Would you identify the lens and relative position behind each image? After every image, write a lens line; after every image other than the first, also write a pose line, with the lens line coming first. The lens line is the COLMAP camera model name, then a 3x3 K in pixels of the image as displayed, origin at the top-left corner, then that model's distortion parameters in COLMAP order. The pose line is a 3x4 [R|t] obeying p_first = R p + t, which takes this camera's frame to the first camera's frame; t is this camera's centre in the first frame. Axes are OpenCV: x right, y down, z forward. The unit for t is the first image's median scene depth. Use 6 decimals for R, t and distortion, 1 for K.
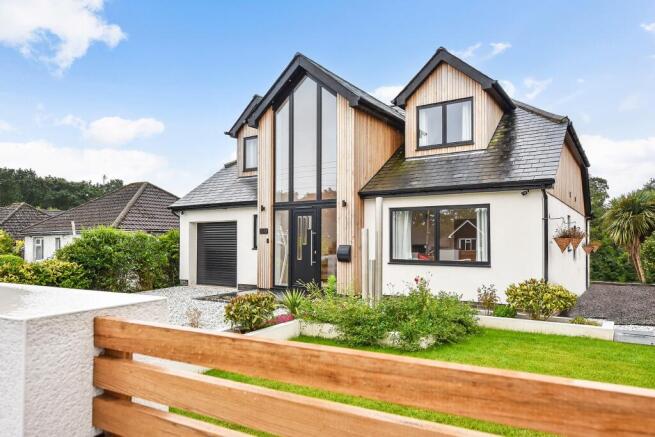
lens RADIAL K [[458.4, 0, 327.6], [0, 458.4, 249.7], [0, 0, 1]] dist [0.003196, 0.000250]
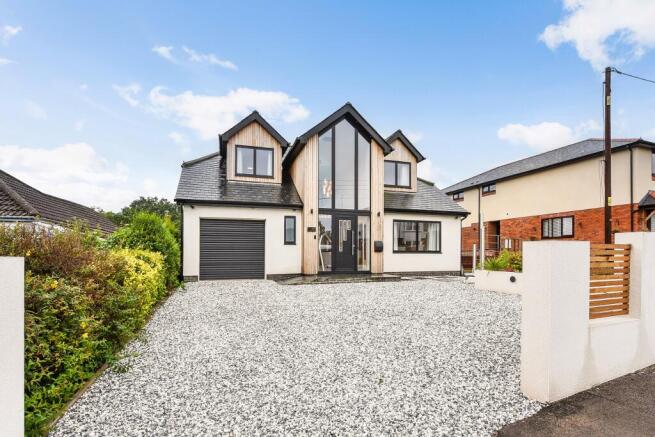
lens RADIAL K [[294.1, 0, 327.8], [0, 294.1, 244.5], [0, 0, 1]] dist [-0.002163, -0.000071]
pose [[0.621949, 0.002580, 0.783054, -0.745545], [0.001709, 0.999988, -0.004651, 0.004205], [-0.783056, 0.004231, 0.621937, 0.462529]]
